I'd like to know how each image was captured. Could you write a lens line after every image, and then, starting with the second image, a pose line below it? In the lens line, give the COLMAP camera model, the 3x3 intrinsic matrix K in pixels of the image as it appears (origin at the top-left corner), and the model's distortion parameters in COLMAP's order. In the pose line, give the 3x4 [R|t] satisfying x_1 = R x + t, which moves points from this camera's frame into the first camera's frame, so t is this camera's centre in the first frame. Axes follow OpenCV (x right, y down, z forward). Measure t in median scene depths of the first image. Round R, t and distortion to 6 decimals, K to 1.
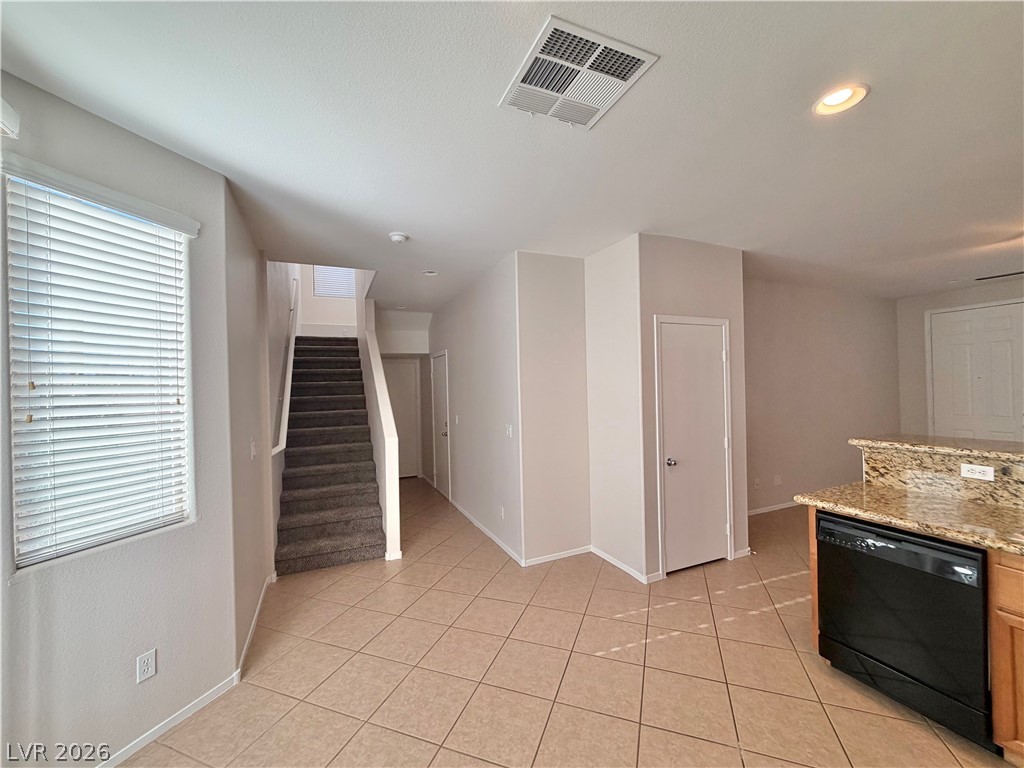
lens RADIAL K [[405.4, 0, 513.8], [0, 405.4, 386.0], [0, 0, 1]] dist [-0.001204, -0.000011]
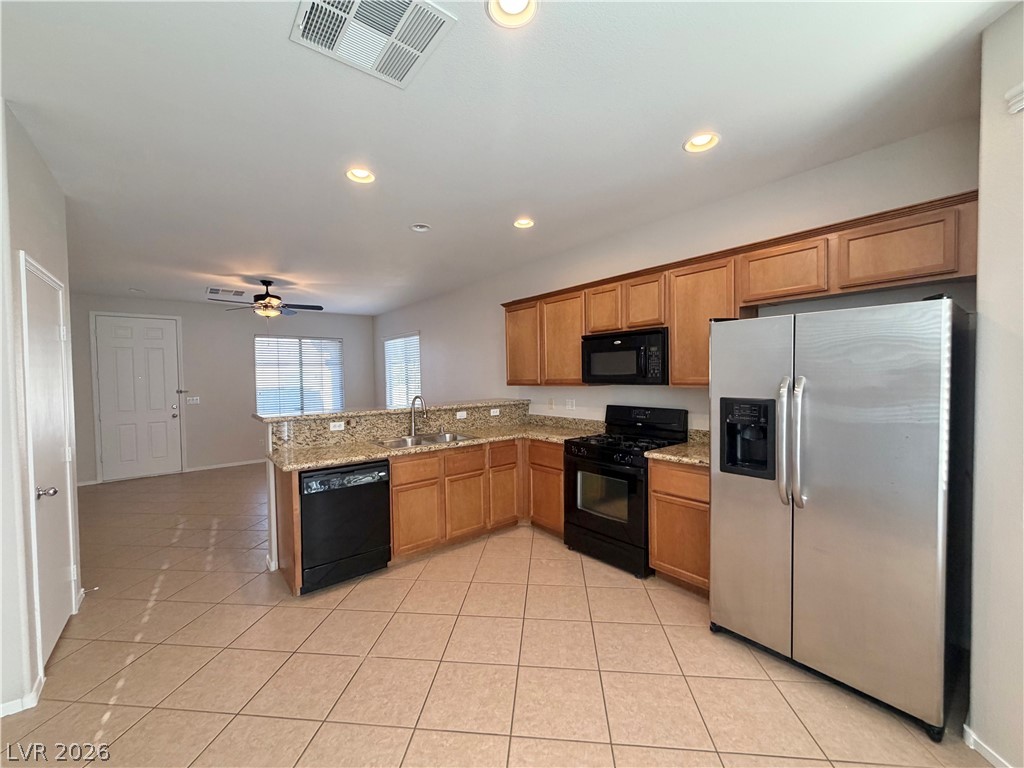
lens RADIAL K [[405.4, 0, 507.2], [0, 405.4, 386.4], [0, 0, 1]] dist [-0.001204, -0.000011]
pose [[-0.250039, 0.003111, 0.968231, -0.601822], [0.019141, 0.999815, 0.001731, 0.055812], [-0.968047, 0.018966, -0.250052, 0.693757]]
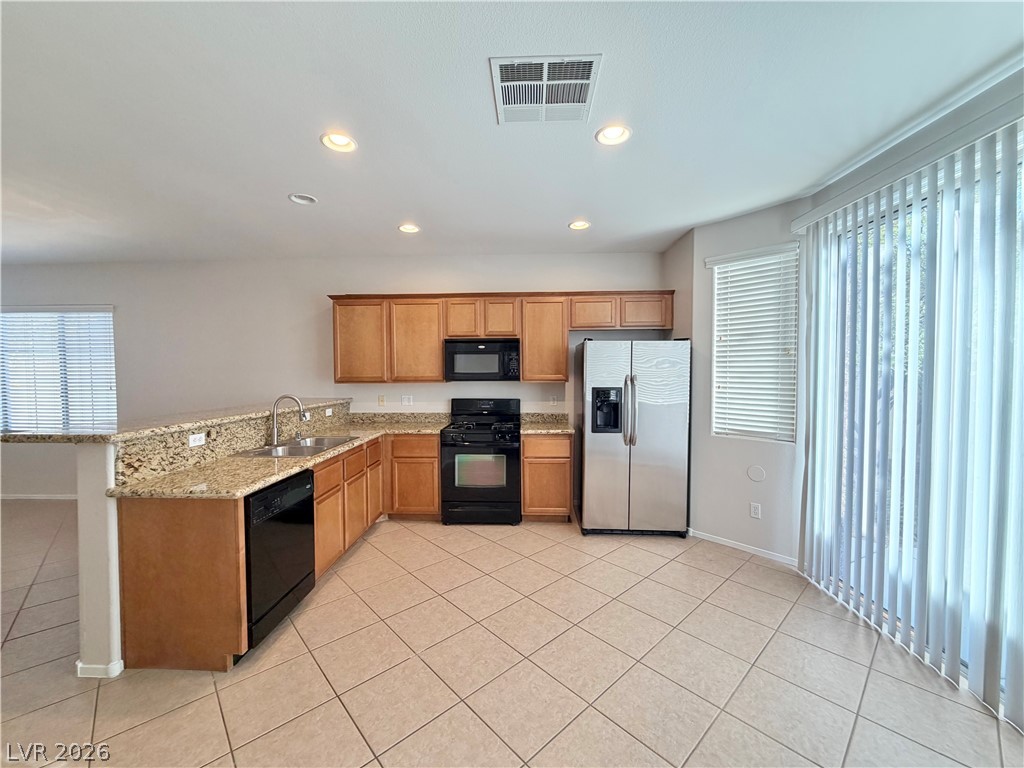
lens RADIAL K [[405.4, 0, 508.1], [0, 405.4, 384.3], [0, 0, 1]] dist [-0.001204, -0.000011]
pose [[-0.887571, 0.014692, 0.460437, -0.213202], [0.024999, 0.999555, 0.016296, 0.048028], [-0.459992, 0.025975, -0.887543, 1.540002]]
